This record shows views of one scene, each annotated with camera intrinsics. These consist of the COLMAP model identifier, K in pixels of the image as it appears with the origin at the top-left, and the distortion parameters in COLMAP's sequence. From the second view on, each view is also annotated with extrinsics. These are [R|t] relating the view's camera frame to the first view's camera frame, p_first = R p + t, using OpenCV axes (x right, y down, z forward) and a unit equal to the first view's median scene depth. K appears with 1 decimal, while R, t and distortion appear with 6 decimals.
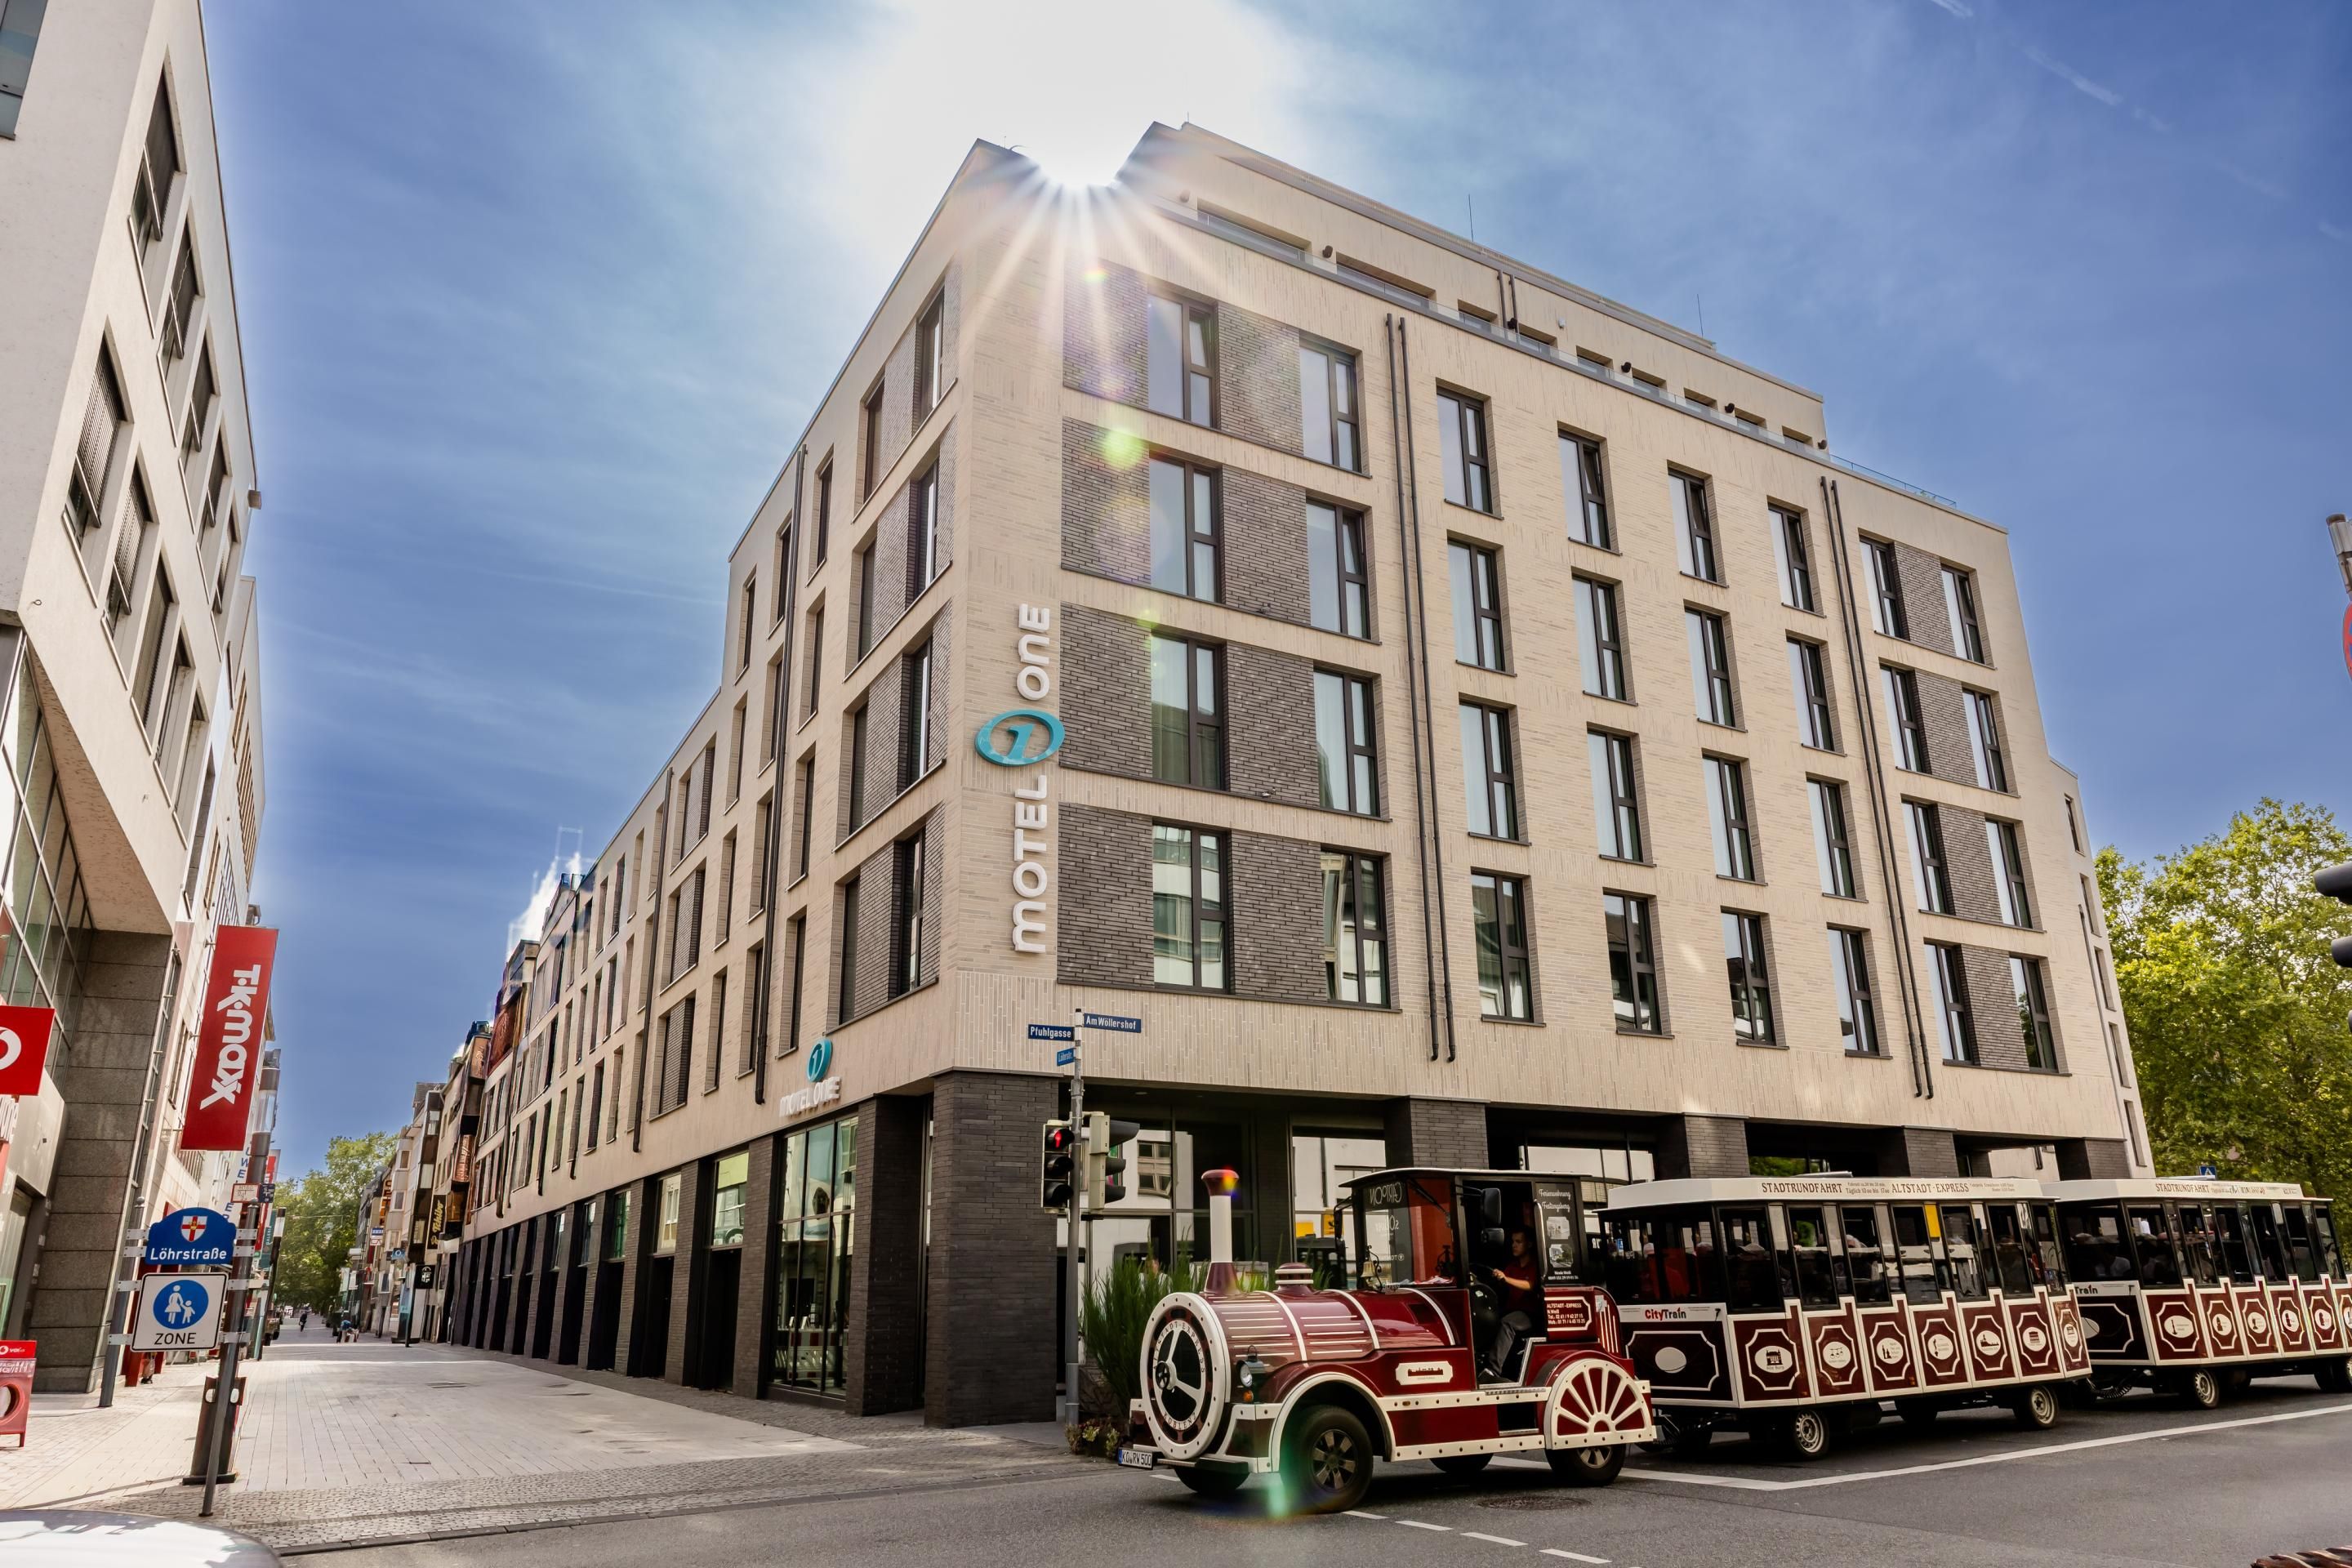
lens RADIAL K [[1502.4, 0, 1176.2], [0, 1502.4, 842.1], [0, 0, 1]] dist [-0.002781, -0.000010]
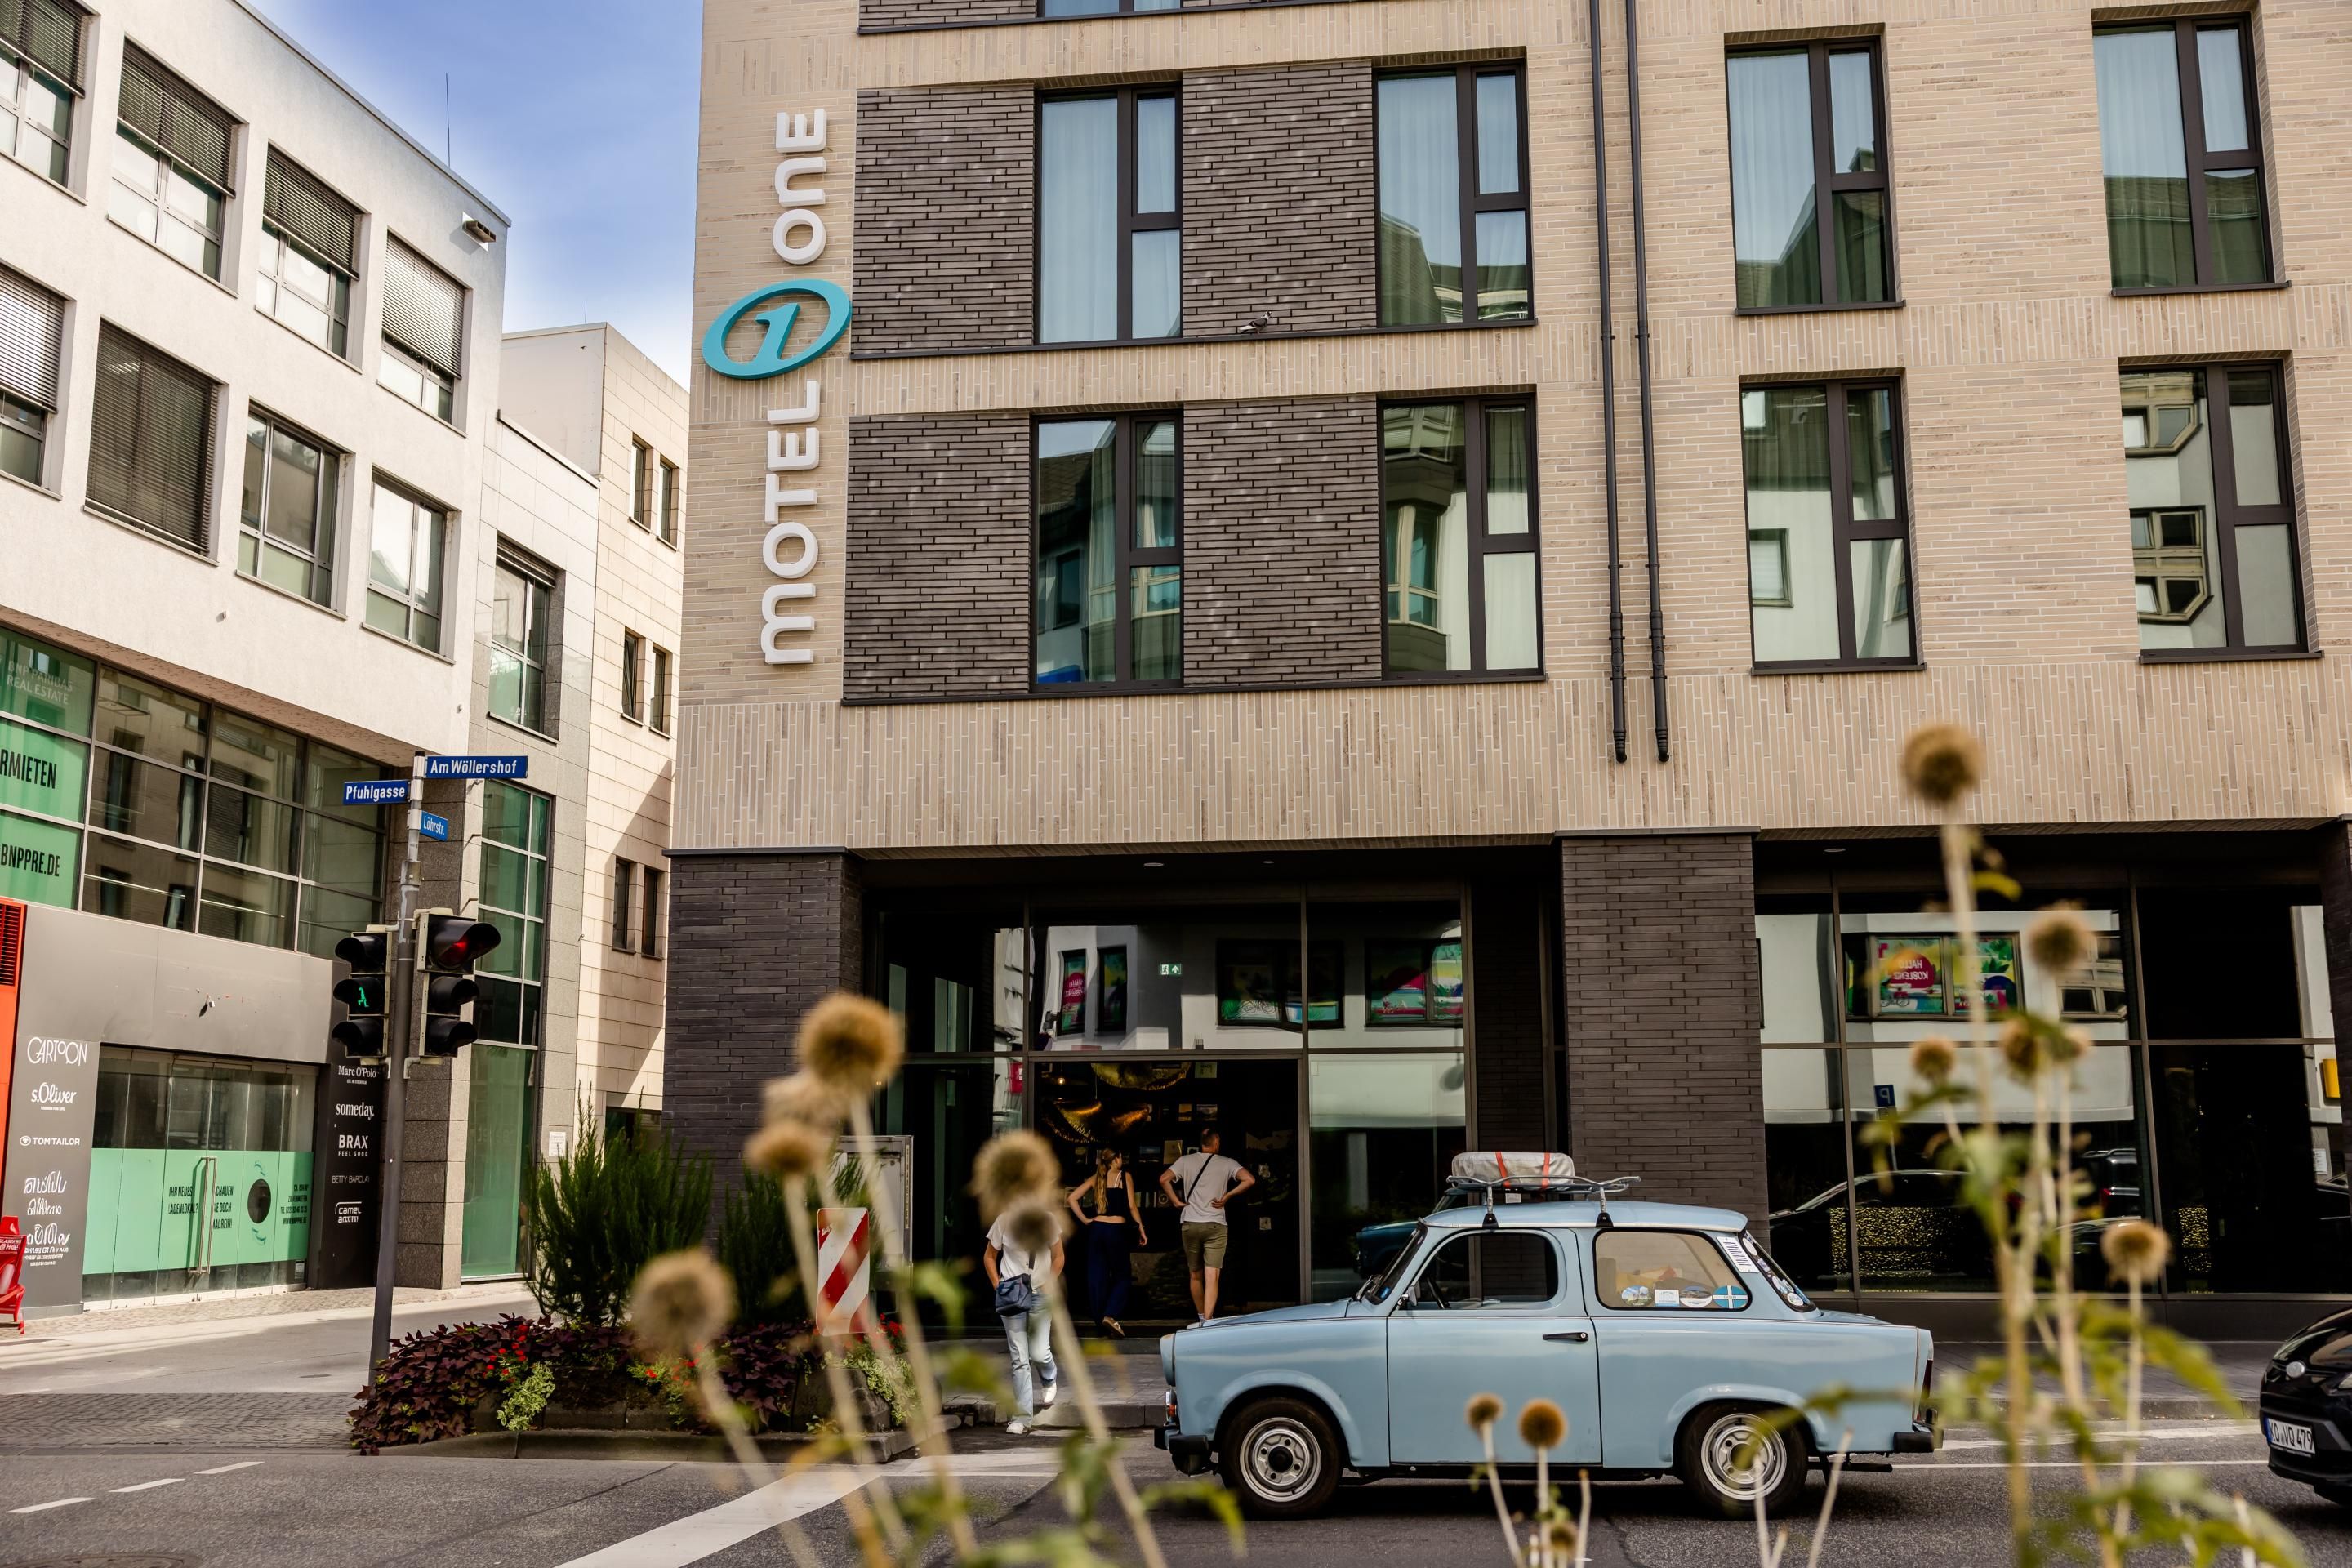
lens RADIAL K [[2287.3, 0, 1176.0], [0, 2287.3, 784.0], [0, 0, 1]] dist [0.000693, -0.002324]
pose [[0.797751, -0.093980, -0.595618, 0.561951], [0.163651, 0.984450, 0.063856, 0.081663], [0.580355, -0.148415, 0.800725, 0.284185]]
